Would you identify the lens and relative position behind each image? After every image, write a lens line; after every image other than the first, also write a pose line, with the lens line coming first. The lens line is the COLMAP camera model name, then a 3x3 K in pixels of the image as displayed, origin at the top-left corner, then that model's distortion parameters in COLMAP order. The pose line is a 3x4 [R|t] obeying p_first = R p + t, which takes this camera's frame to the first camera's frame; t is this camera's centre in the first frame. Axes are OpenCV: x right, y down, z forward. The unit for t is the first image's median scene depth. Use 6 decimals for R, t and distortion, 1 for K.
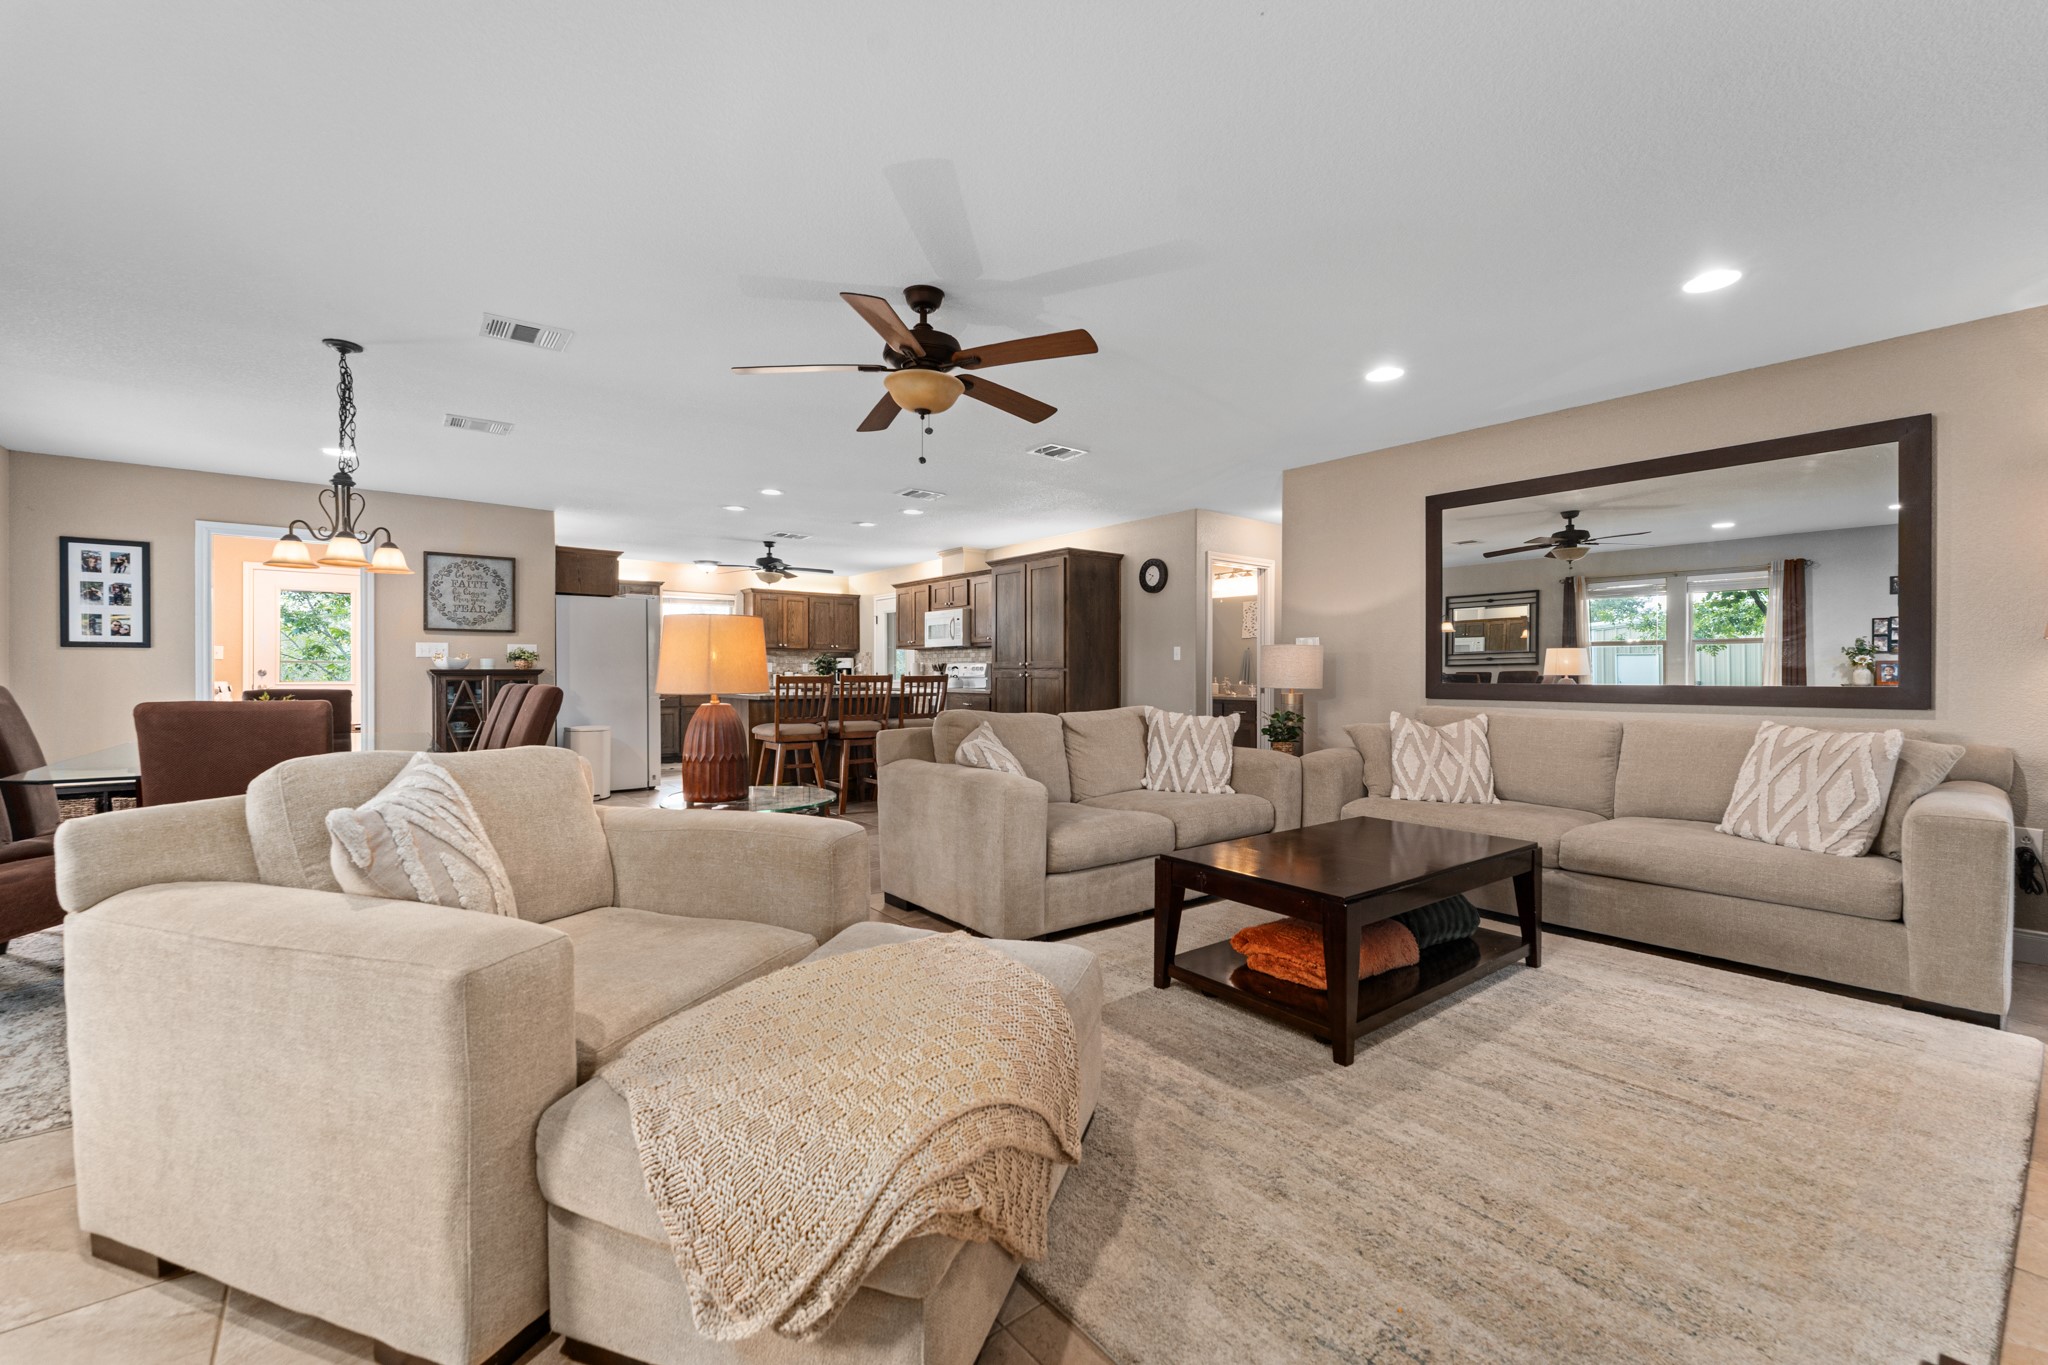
lens RADIAL K [[825.6, 0, 1024.0], [0, 825.6, 682.5], [0, 0, 1]] dist [-0.000302, 0.000022]
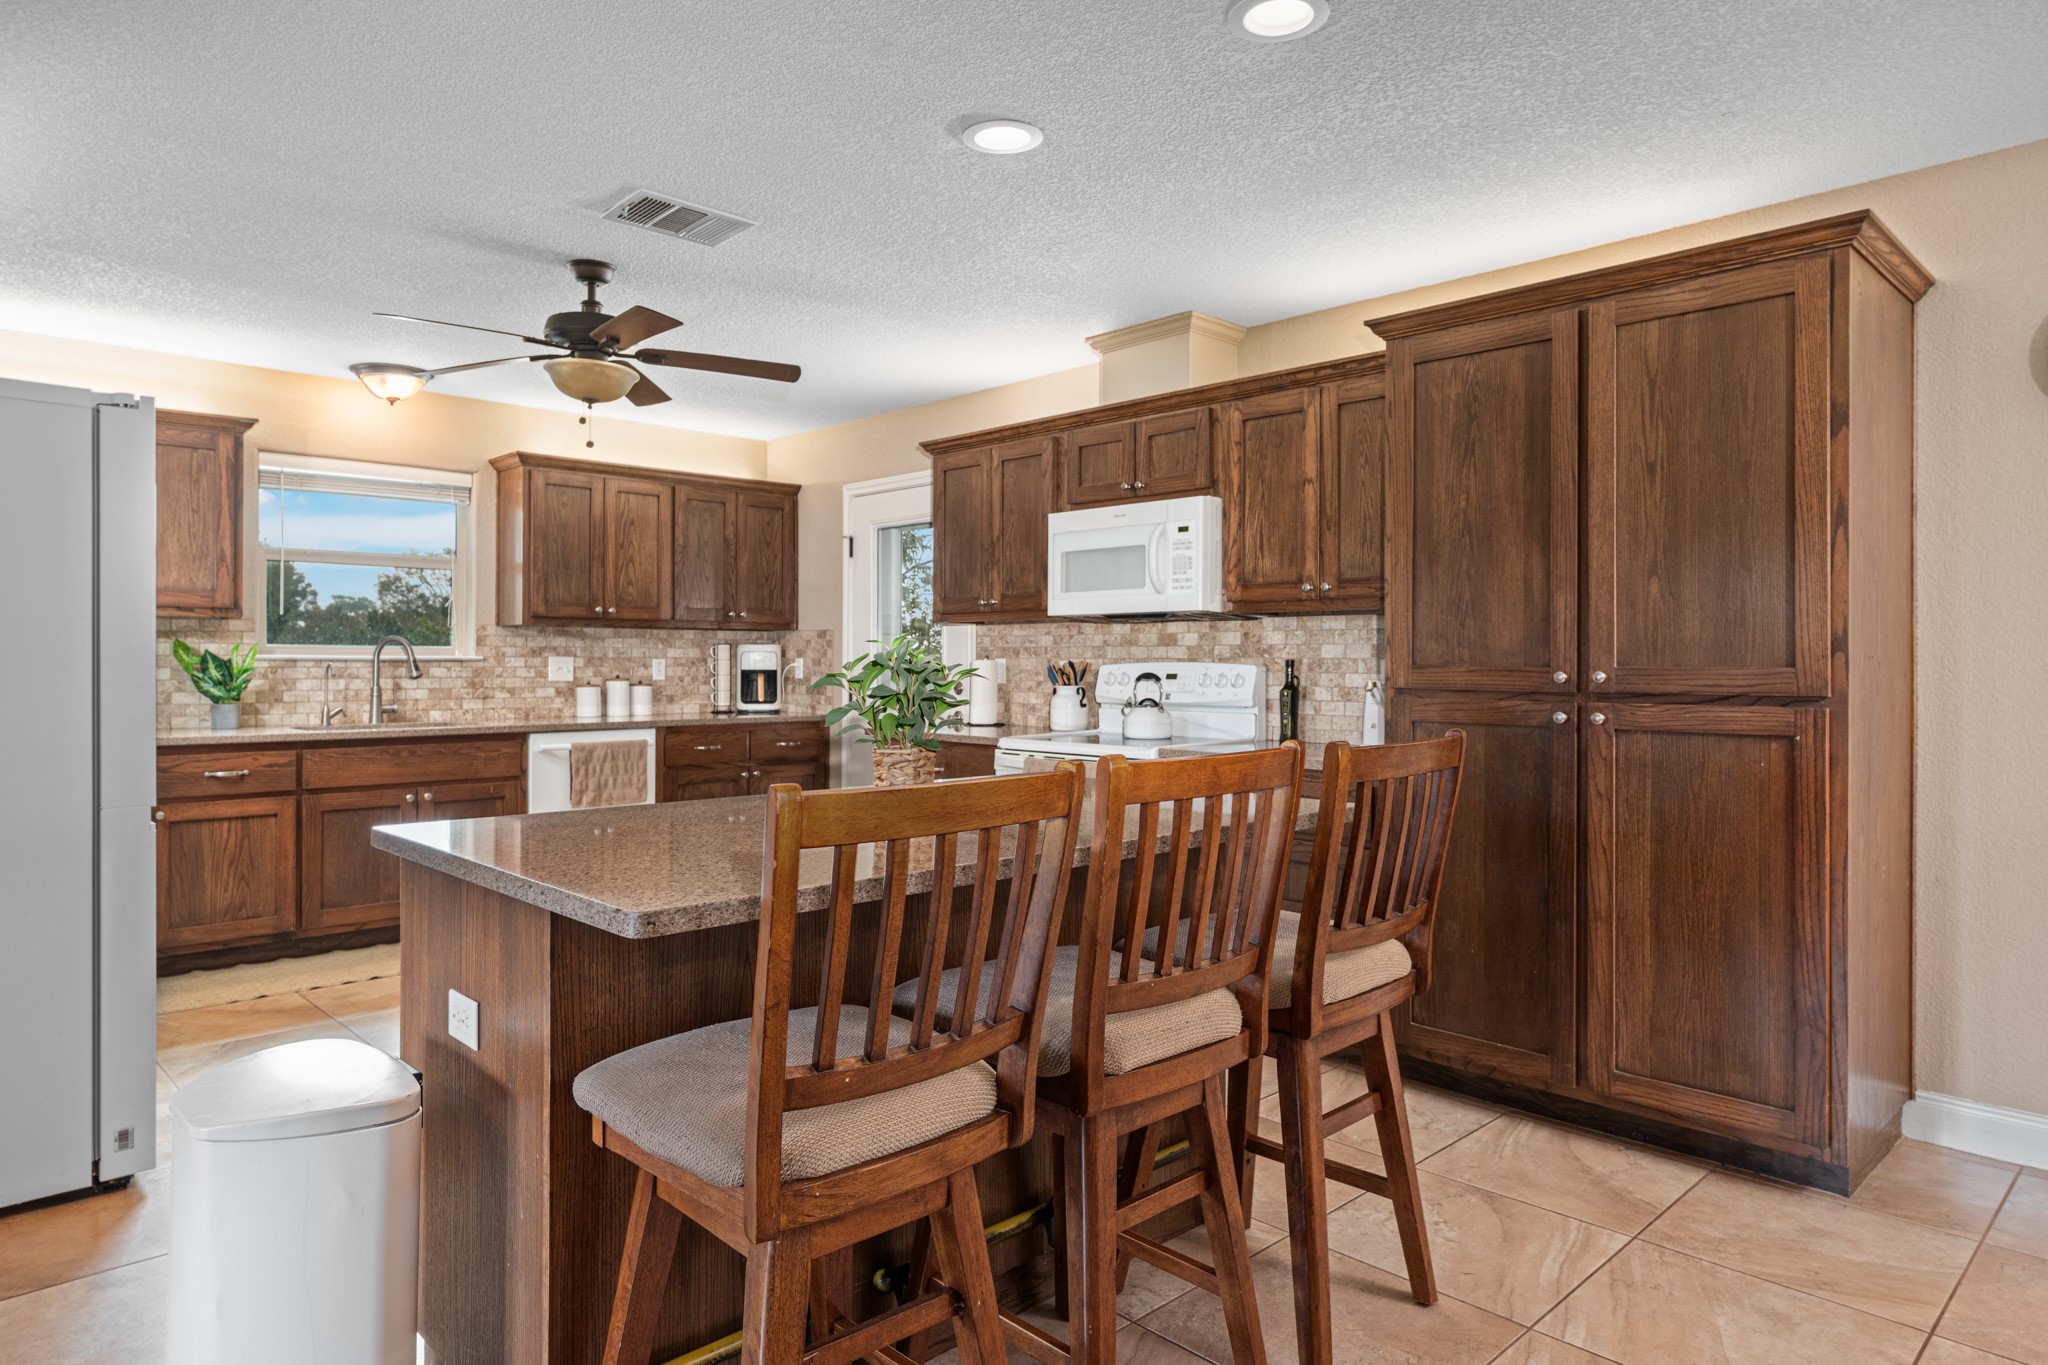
lens RADIAL K [[1225.5, 0, 1025.3], [0, 1225.5, 663.5], [0, 0, 1]] dist [-0.000234, 0.000376]
pose [[0.995983, 0.002106, 0.089515, -0.251373], [-0.001233, 0.999951, -0.009811, -0.026261], [-0.089531, 0.009662, 0.995937, 0.714513]]
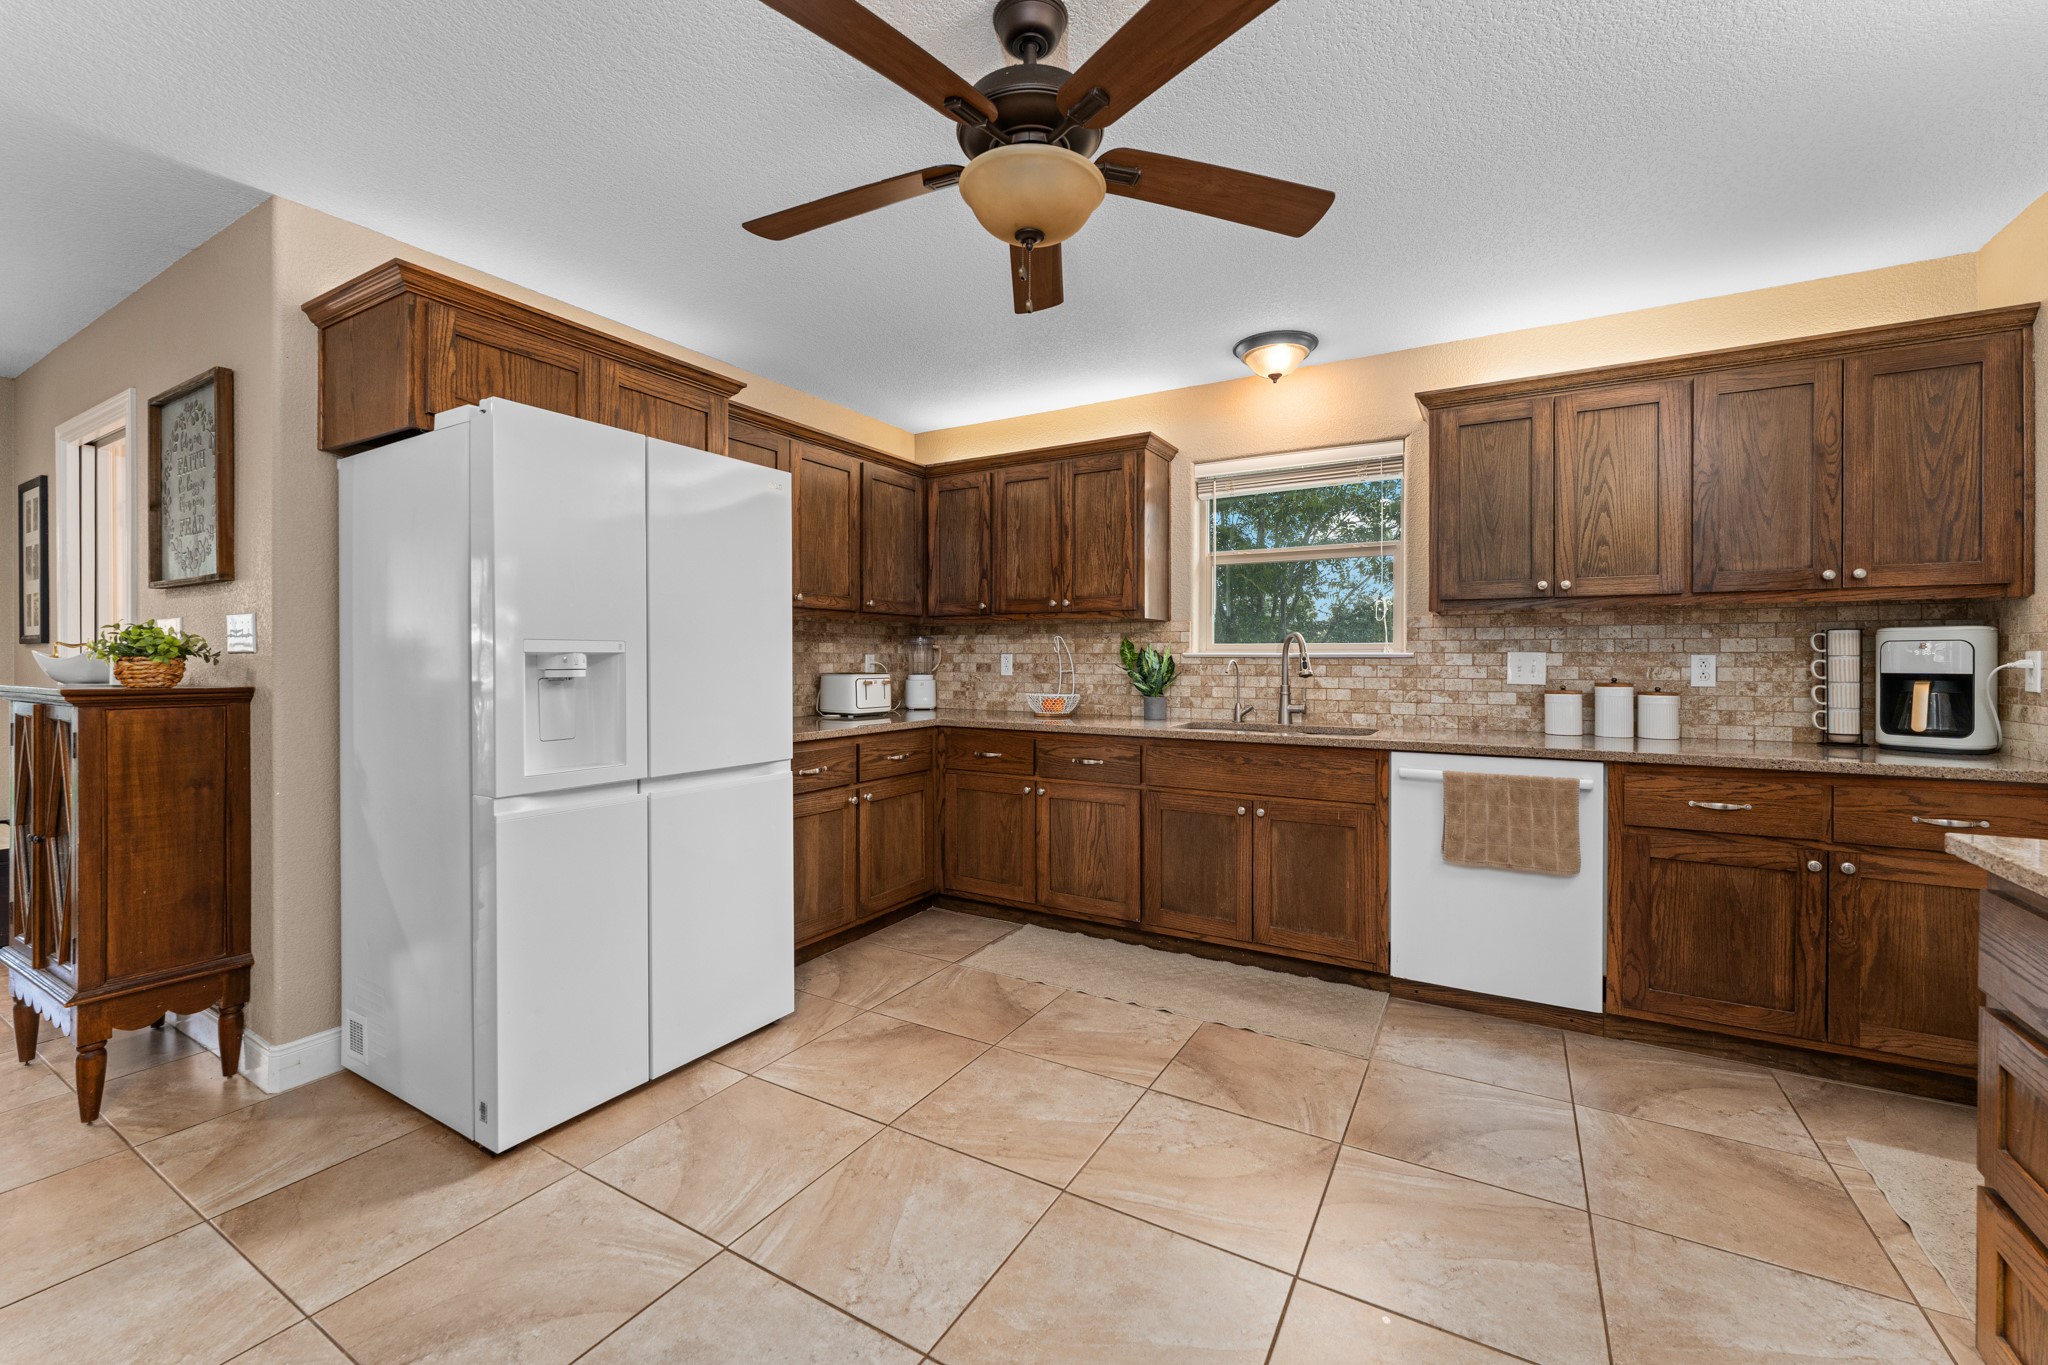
lens RADIAL K [[825.8, 0, 1024.7], [0, 825.8, 665.1], [0, 0, 1]] dist [-0.001735, -0.000108]
pose [[0.354197, 0.007162, -0.935143, -0.175630], [-0.012549, 0.999917, 0.002905, -0.030532], [0.935087, 0.010706, 0.354257, 1.237104]]
